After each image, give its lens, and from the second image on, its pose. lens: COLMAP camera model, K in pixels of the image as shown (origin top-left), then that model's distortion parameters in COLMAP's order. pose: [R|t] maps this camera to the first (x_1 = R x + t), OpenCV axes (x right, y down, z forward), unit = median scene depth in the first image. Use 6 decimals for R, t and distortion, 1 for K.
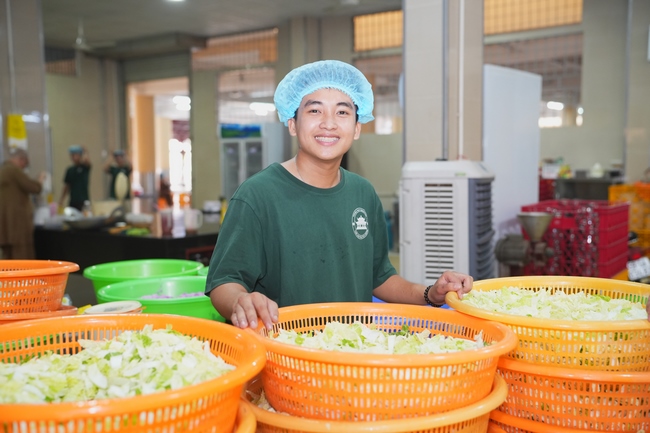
lens RADIAL K [[736.6, 0, 325.0], [0, 736.6, 189.9], [0, 0, 1]] dist [0.057284, 0.058611]
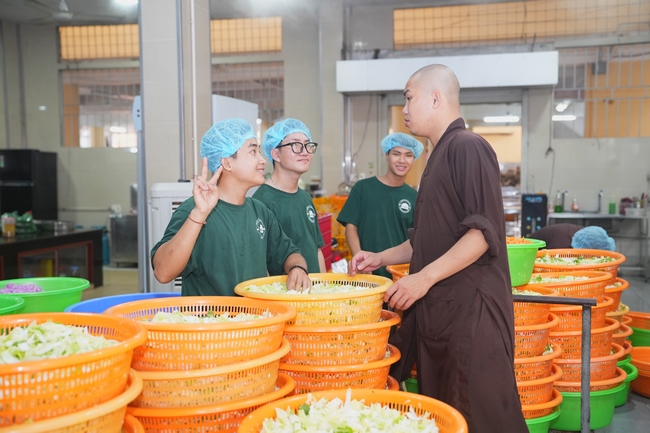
lens RADIAL K [[736.6, 0, 325.0], [0, 736.6, 189.9], [0, 0, 1]] dist [0.057284, 0.058611]
pose [[0.922705, -0.009869, 0.385381, -0.255673], [0.016154, 0.999784, -0.013074, -0.025374], [-0.385169, 0.018288, 0.922665, -0.415076]]
